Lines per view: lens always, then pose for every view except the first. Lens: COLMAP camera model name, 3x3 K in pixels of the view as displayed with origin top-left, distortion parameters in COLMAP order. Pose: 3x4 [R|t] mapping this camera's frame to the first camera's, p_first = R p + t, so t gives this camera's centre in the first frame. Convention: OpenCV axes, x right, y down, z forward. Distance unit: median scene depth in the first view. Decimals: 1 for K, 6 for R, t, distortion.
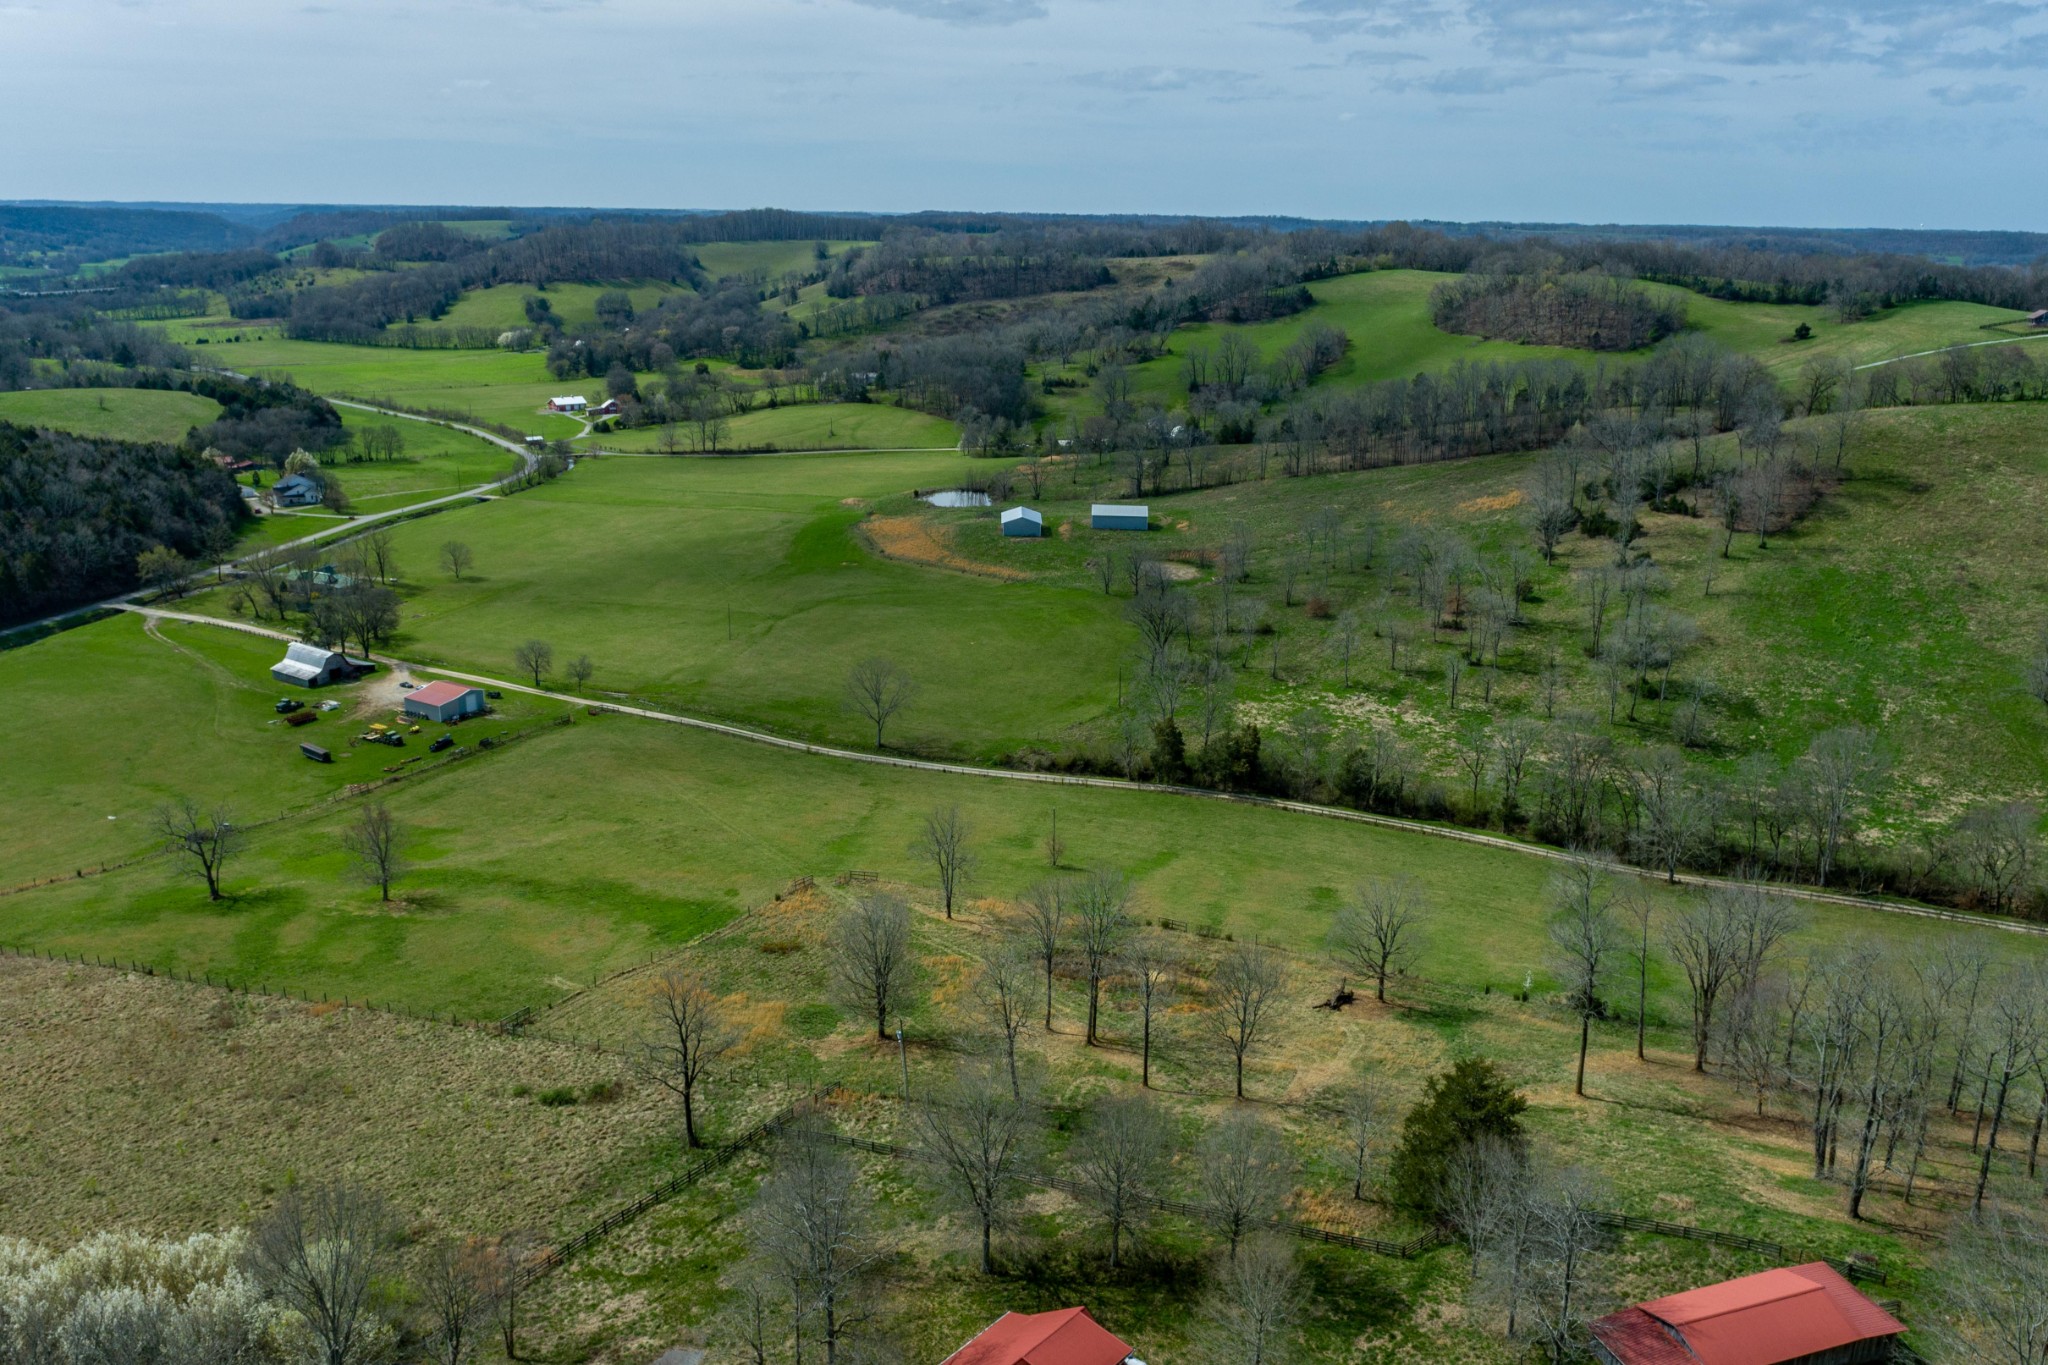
lens RADIAL K [[1561.6, 0, 1021.3], [0, 1561.6, 676.6], [0, 0, 1]] dist [-0.022683, 0.015164]
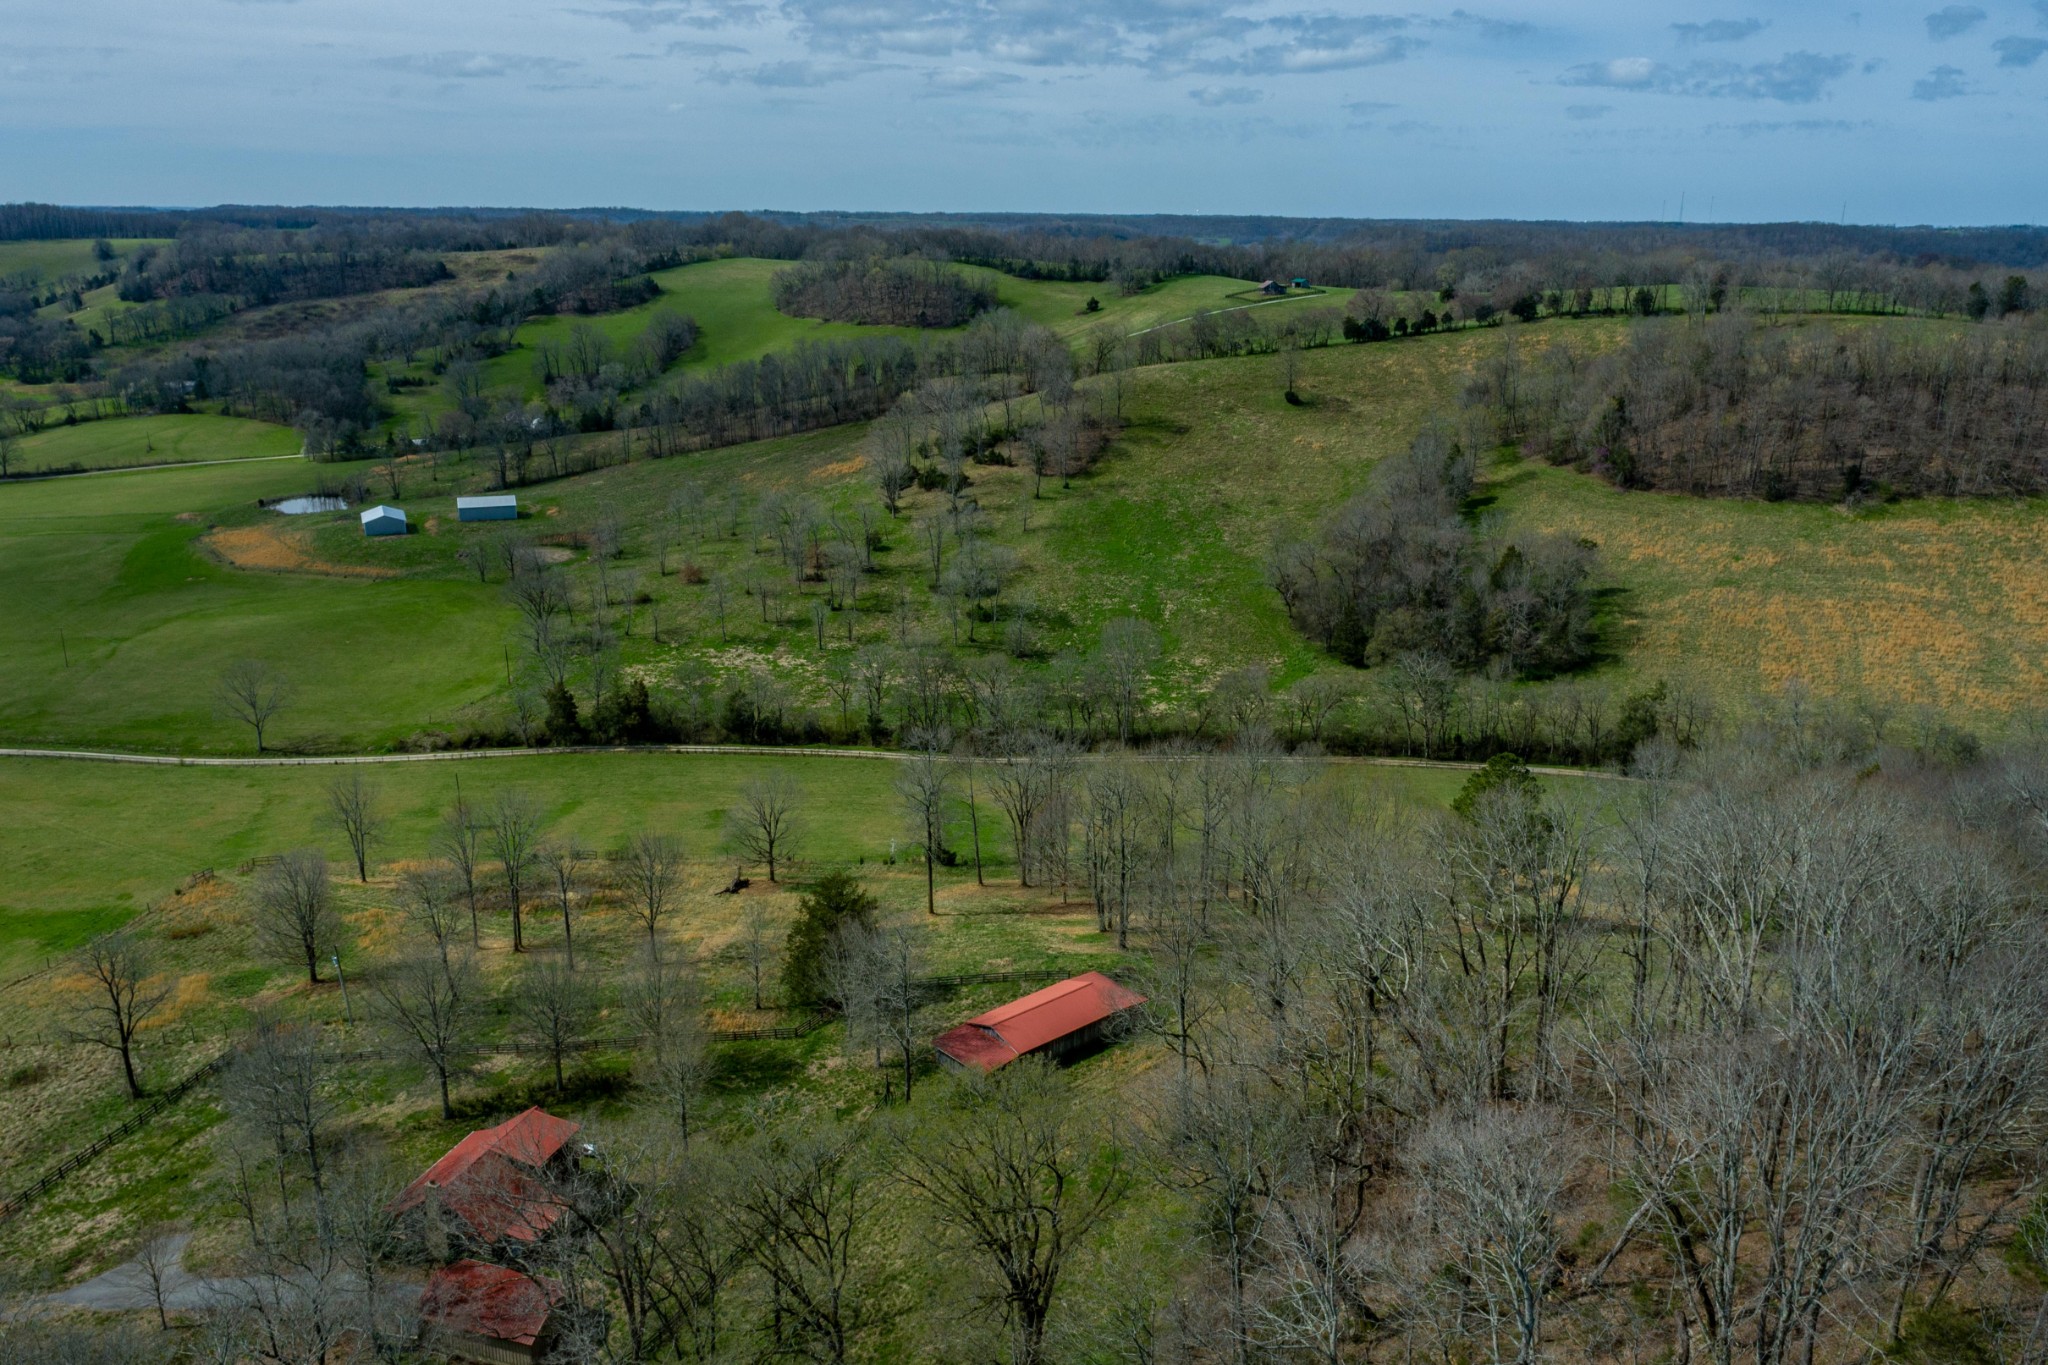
lens RADIAL K [[1561.6, 0, 1021.1], [0, 1561.6, 677.9], [0, 0, 1]] dist [-0.022683, 0.015164]
pose [[0.921391, -0.116053, 0.370904, -0.004417], [0.113752, 0.993110, 0.028156, 0.015404], [-0.371616, 0.016249, 0.928244, -0.052100]]
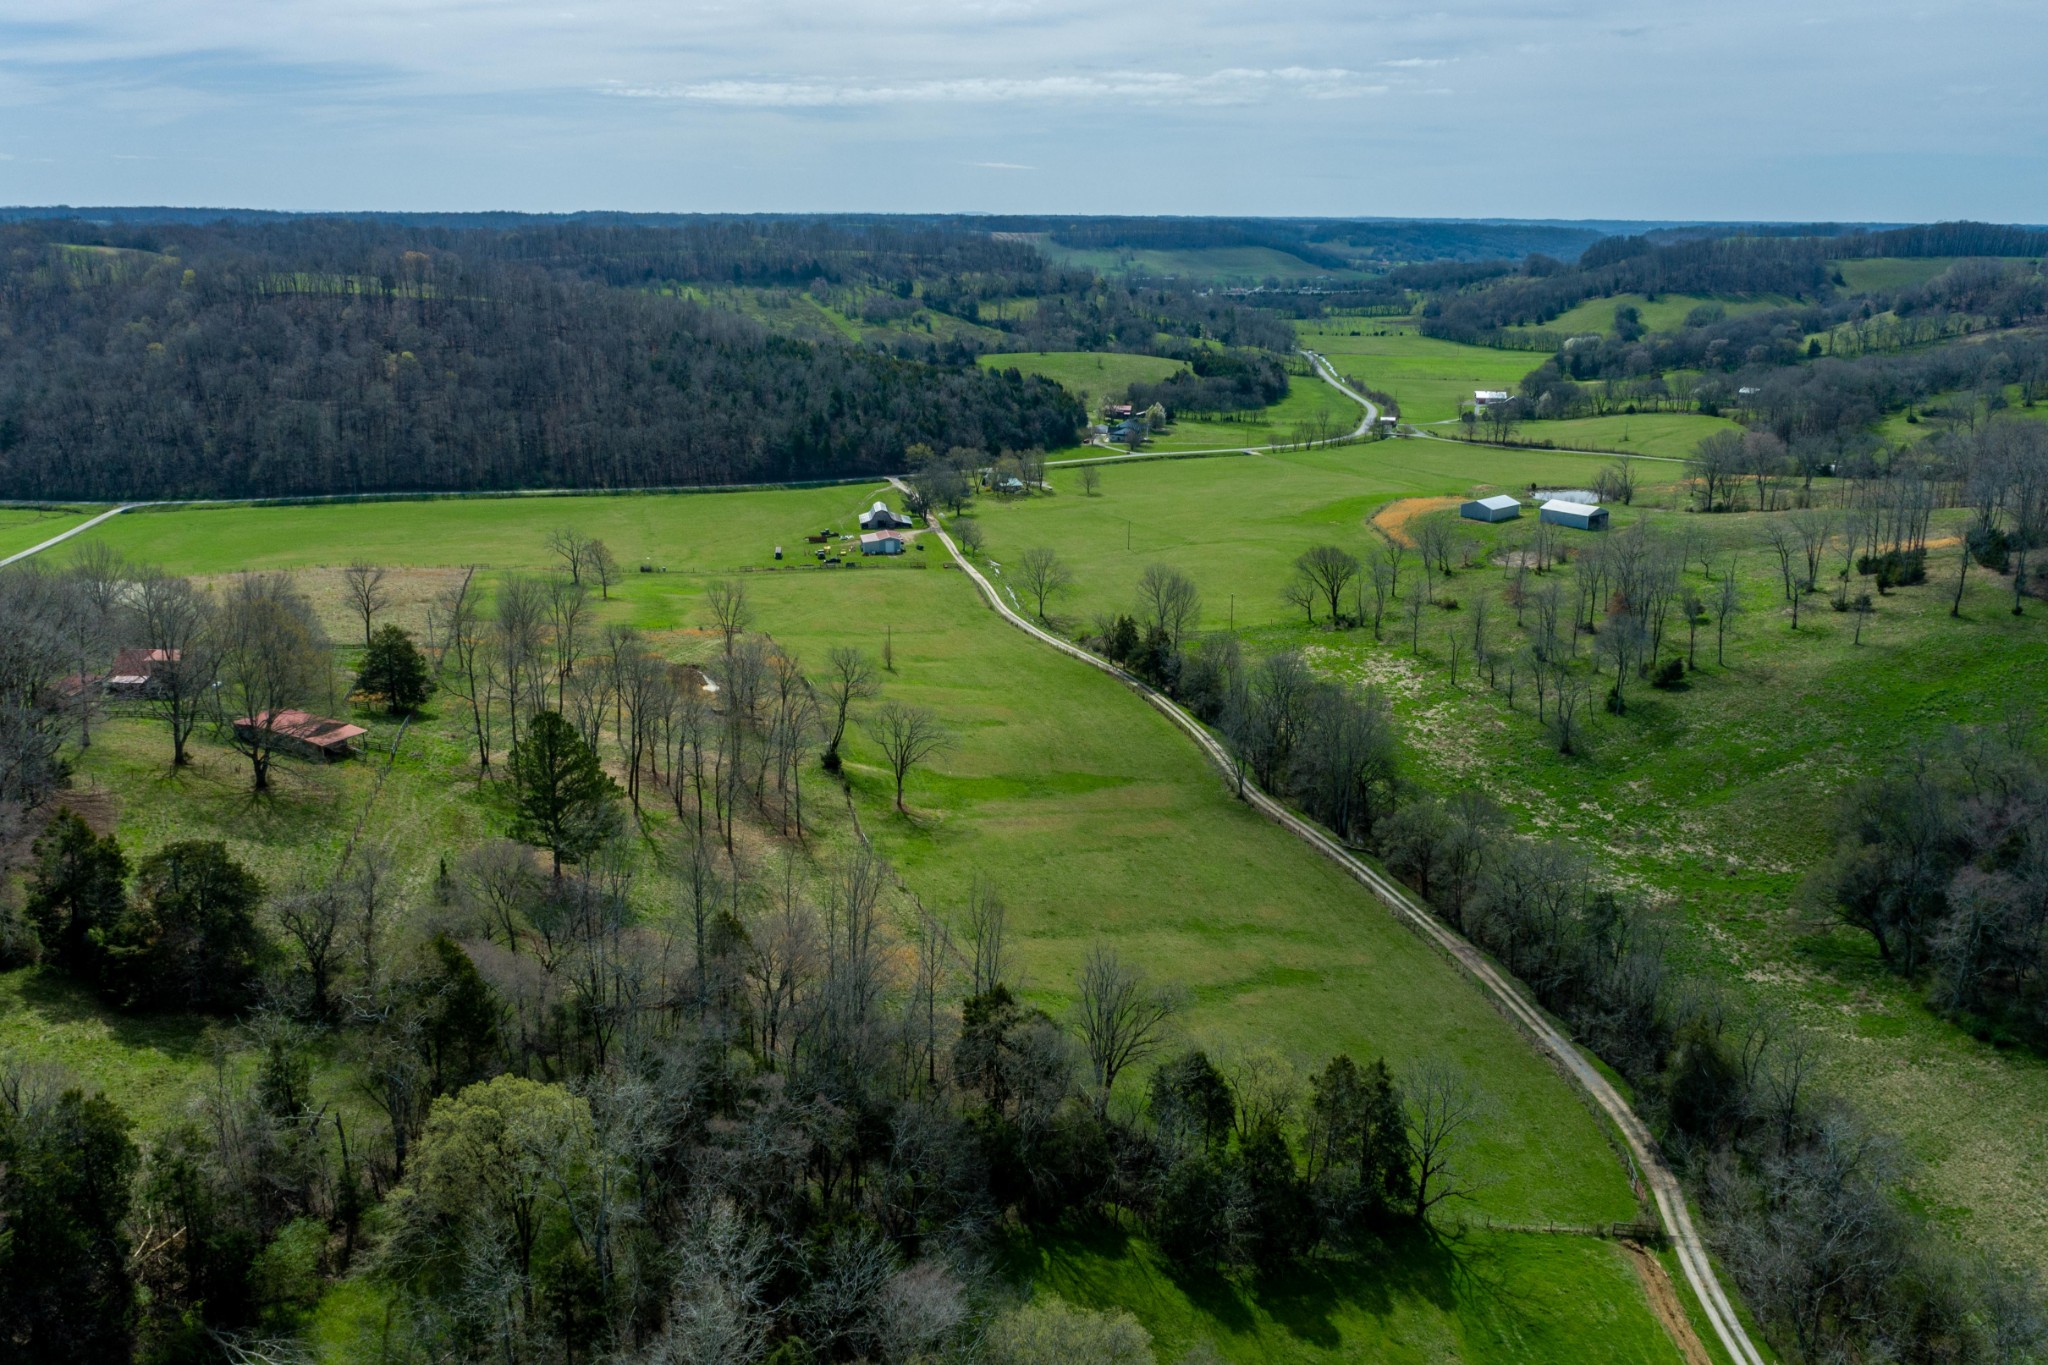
lens RADIAL K [[1561.6, 0, 1021.9], [0, 1561.6, 690.9], [0, 0, 1]] dist [-0.022683, 0.015164]
pose [[0.661415, 0.207910, -0.720628, 0.506670], [-0.209302, 0.973806, 0.088851, -0.004439], [0.720225, 0.092062, 0.687605, 0.045270]]
